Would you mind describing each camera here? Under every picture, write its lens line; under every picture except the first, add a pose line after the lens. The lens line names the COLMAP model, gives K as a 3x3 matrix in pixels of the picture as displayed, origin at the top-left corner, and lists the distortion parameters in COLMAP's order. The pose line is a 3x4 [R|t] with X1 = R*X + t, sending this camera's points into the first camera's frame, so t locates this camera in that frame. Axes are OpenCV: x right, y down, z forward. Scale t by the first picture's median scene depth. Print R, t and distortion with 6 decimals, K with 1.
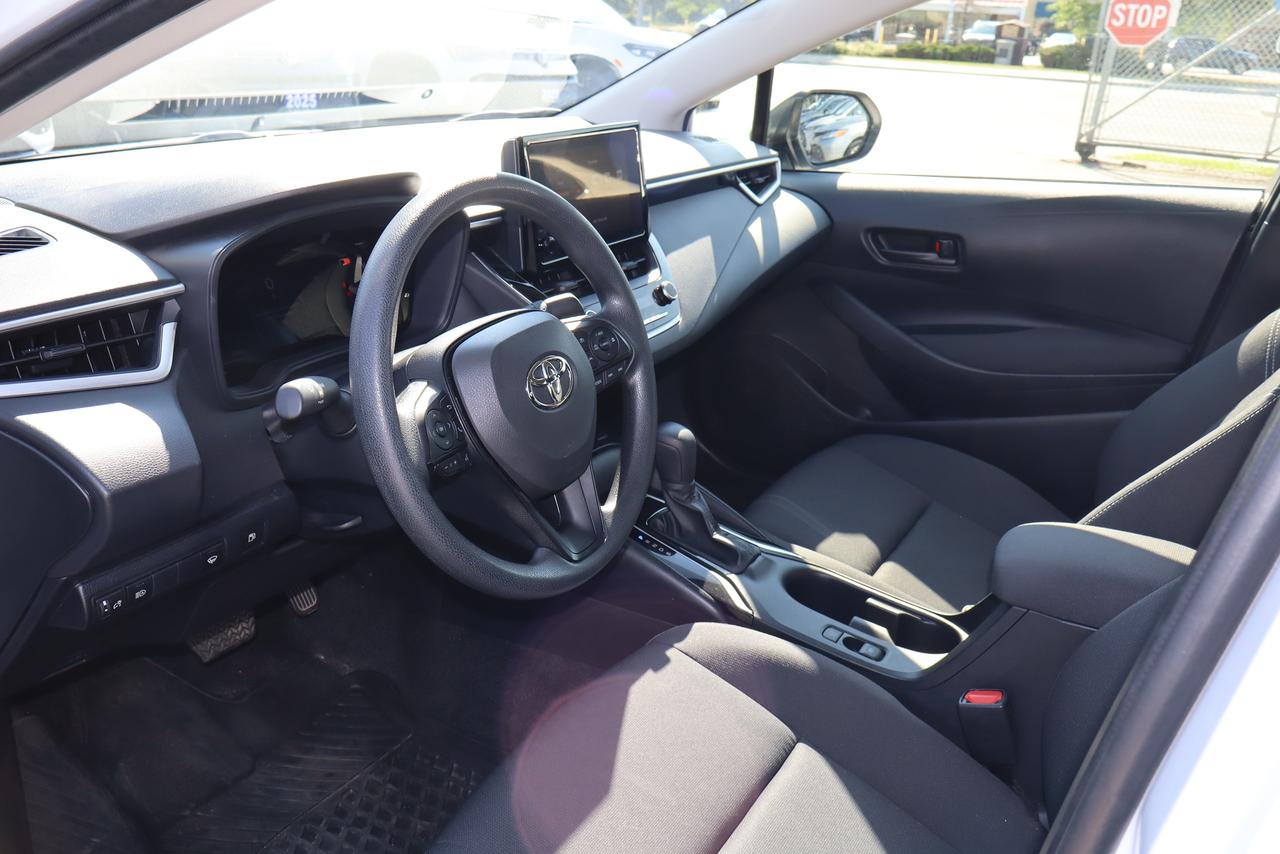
lens RADIAL K [[1075.1, 0, 642.7], [0, 1075.1, 428.7], [0, 0, 1]] dist [0.028301, -0.024883]
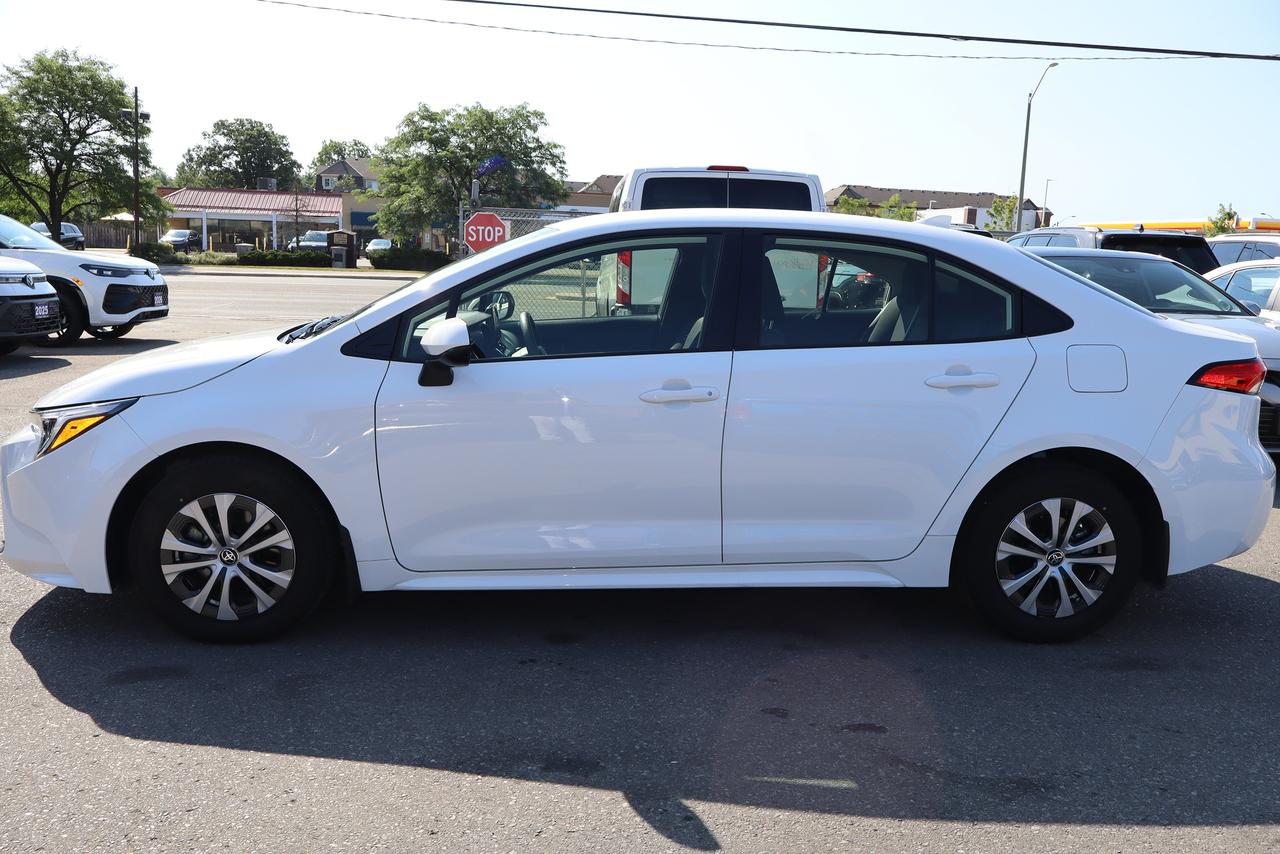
lens RADIAL K [[1075.1, 0, 641.2], [0, 1075.1, 424.0], [0, 0, 1]] dist [0.028301, -0.024883]
pose [[0.829383, -0.118204, 0.546032, -0.166105], [0.214315, 0.969904, -0.115567, 0.062369], [-0.515938, 0.212872, 0.829755, -0.210702]]
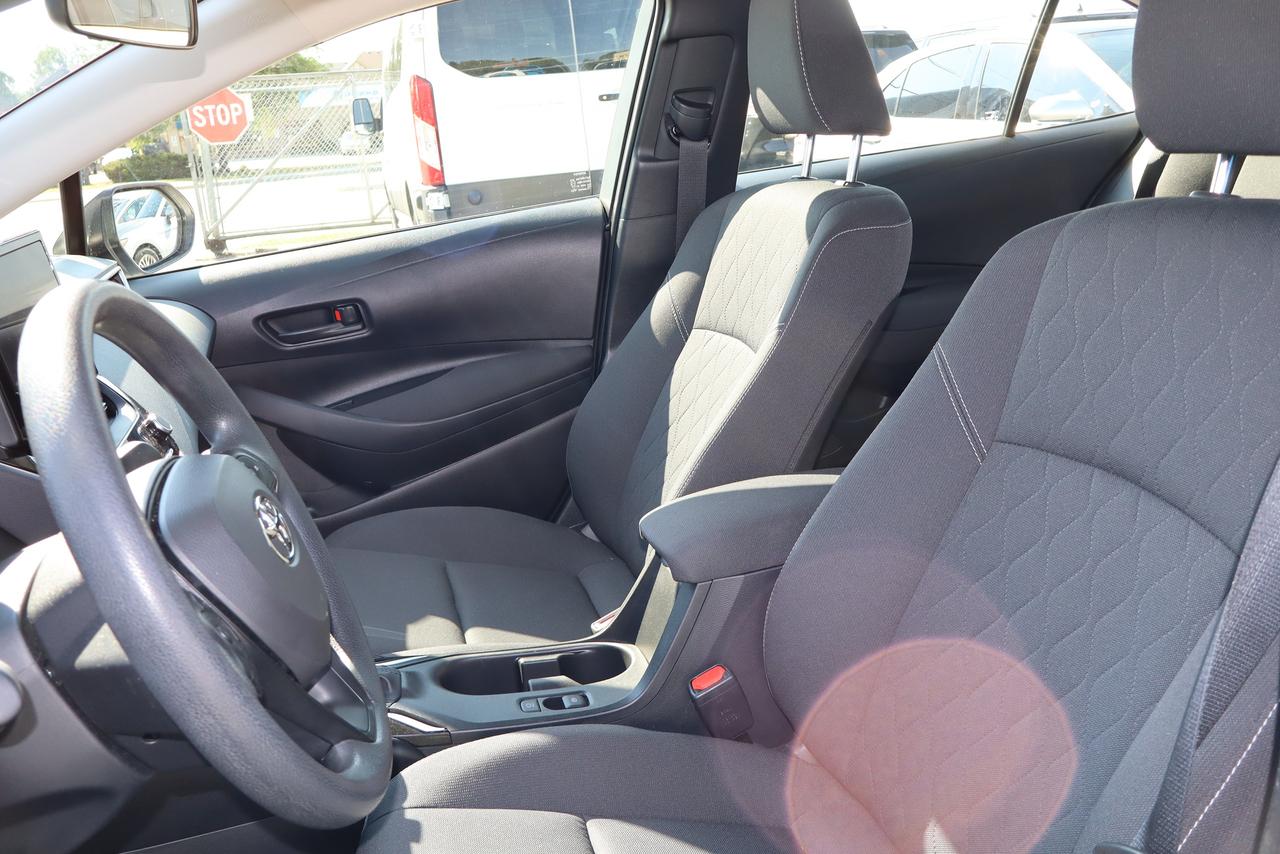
lens RADIAL K [[1075.1, 0, 641.2], [0, 1075.1, 423.1], [0, 0, 1]] dist [0.028301, -0.024883]
pose [[0.692583, -0.306479, 0.652993, -0.030415], [0.367361, 0.928923, 0.046352, -0.004309], [-0.620786, 0.207781, 0.755944, 0.021378]]
